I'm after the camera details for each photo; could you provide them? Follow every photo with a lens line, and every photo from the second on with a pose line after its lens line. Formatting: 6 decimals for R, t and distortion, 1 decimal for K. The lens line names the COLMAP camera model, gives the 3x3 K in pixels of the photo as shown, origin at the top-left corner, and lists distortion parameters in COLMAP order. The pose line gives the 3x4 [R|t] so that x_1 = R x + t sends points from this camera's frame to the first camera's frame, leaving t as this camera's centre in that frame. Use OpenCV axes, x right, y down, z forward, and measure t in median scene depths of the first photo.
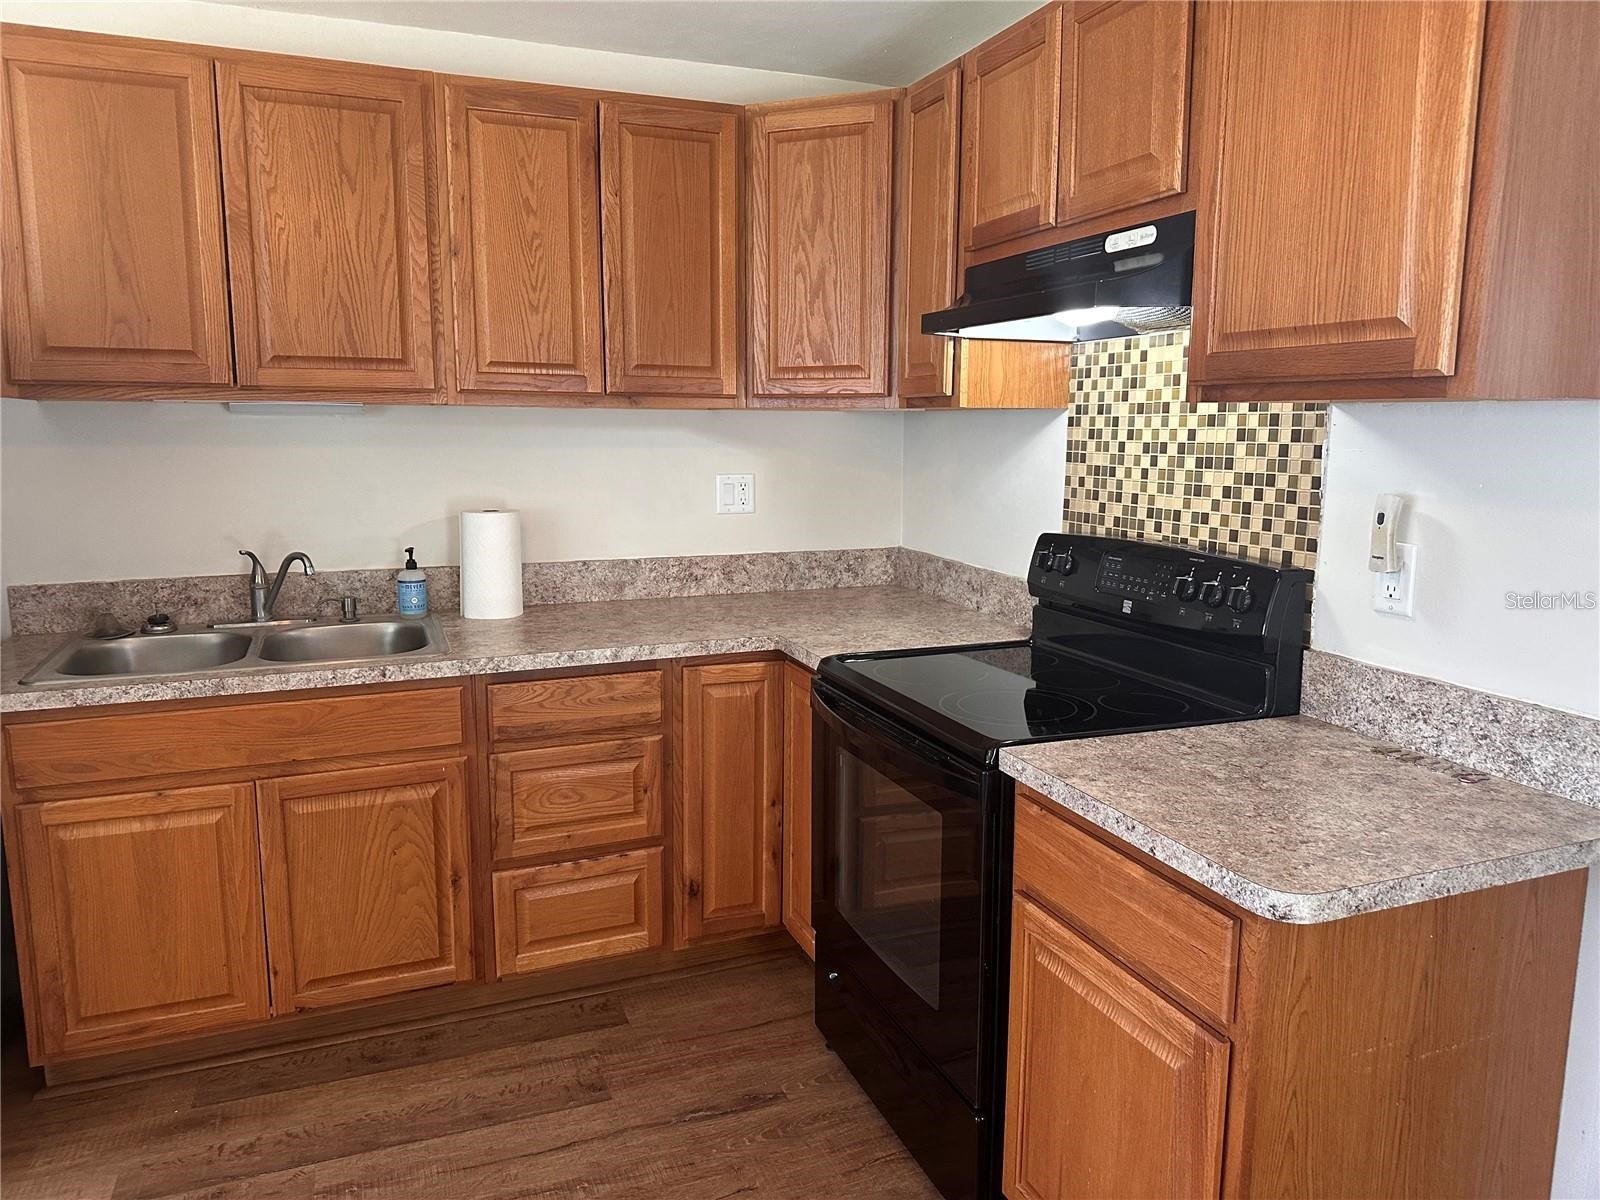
lens RADIAL K [[1126.3, 0, 800.0], [0, 1126.3, 600.0], [0, 0, 1]] dist [0.049316, -0.067599]
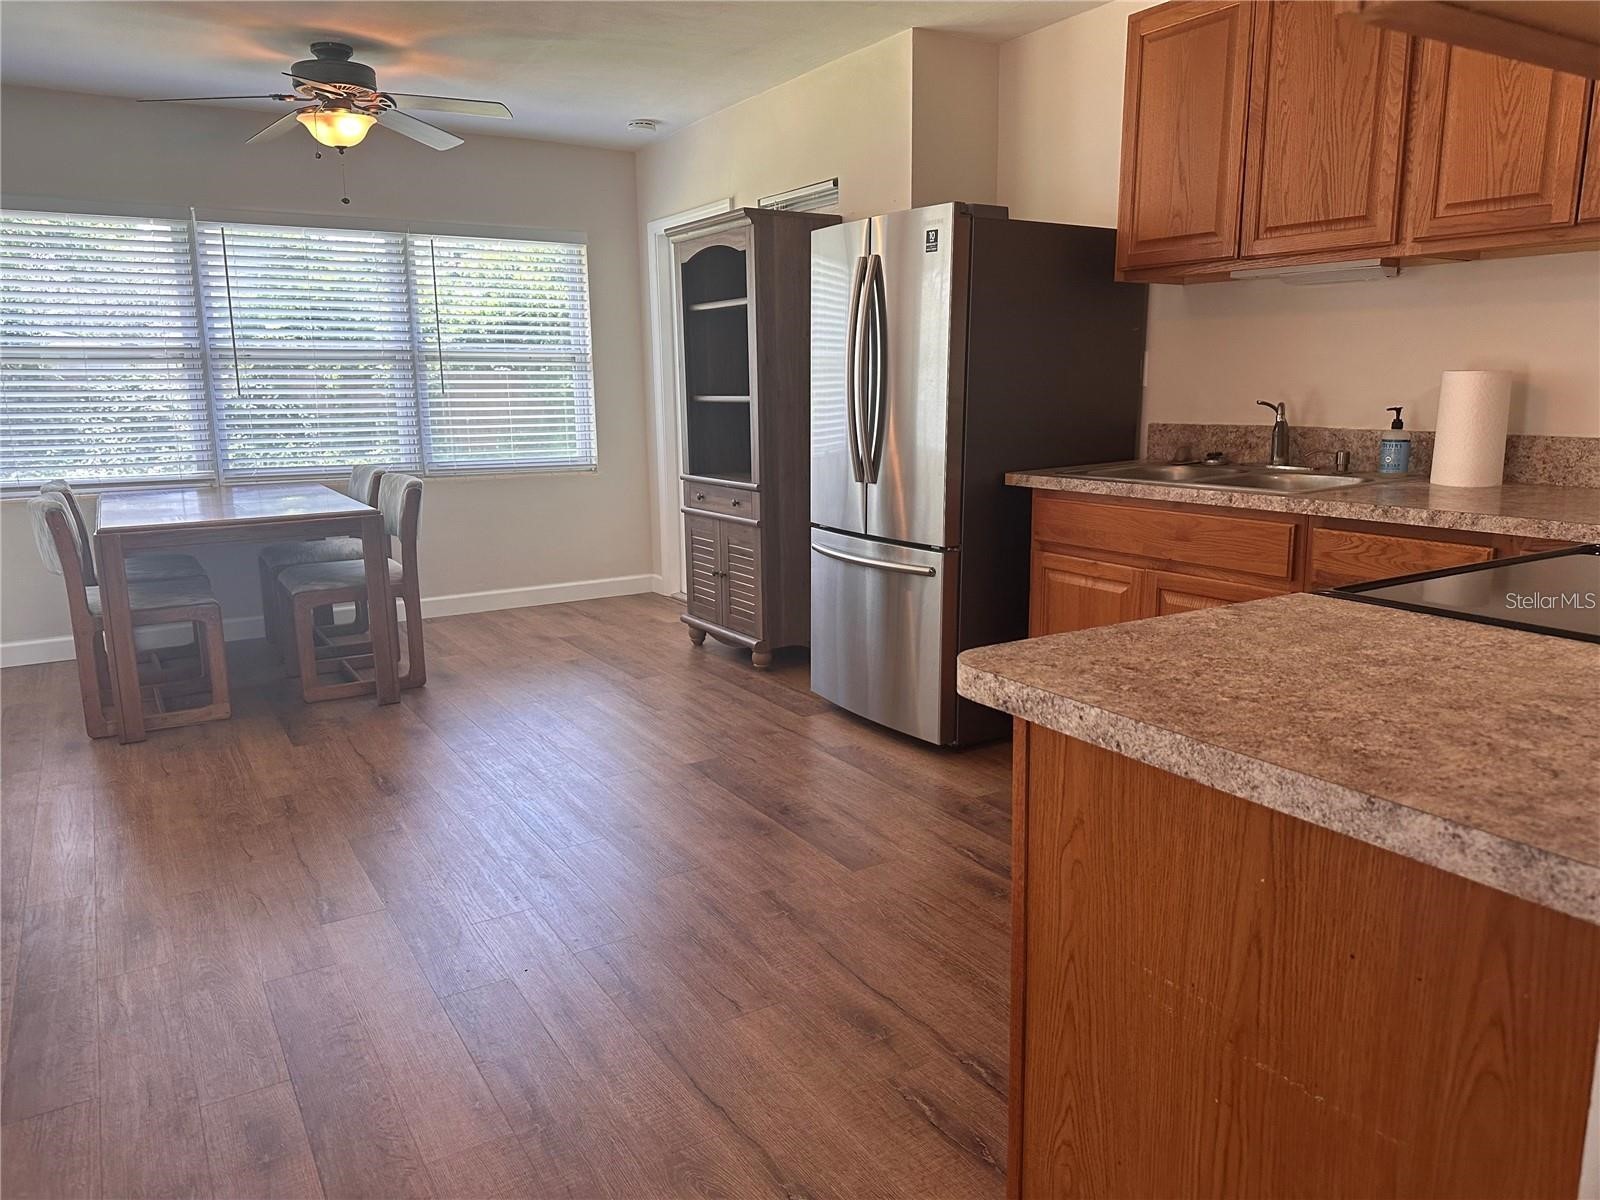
lens RADIAL K [[1144.7, 0, 800.0], [0, 1144.7, 600.0], [0, 0, 1]] dist [-0.003900, -0.000348]
pose [[0.168259, 0.182563, -0.968690, 0.662973], [-0.143868, 0.976726, 0.159088, 0.040950], [0.975188, 0.112596, 0.190608, 0.348225]]
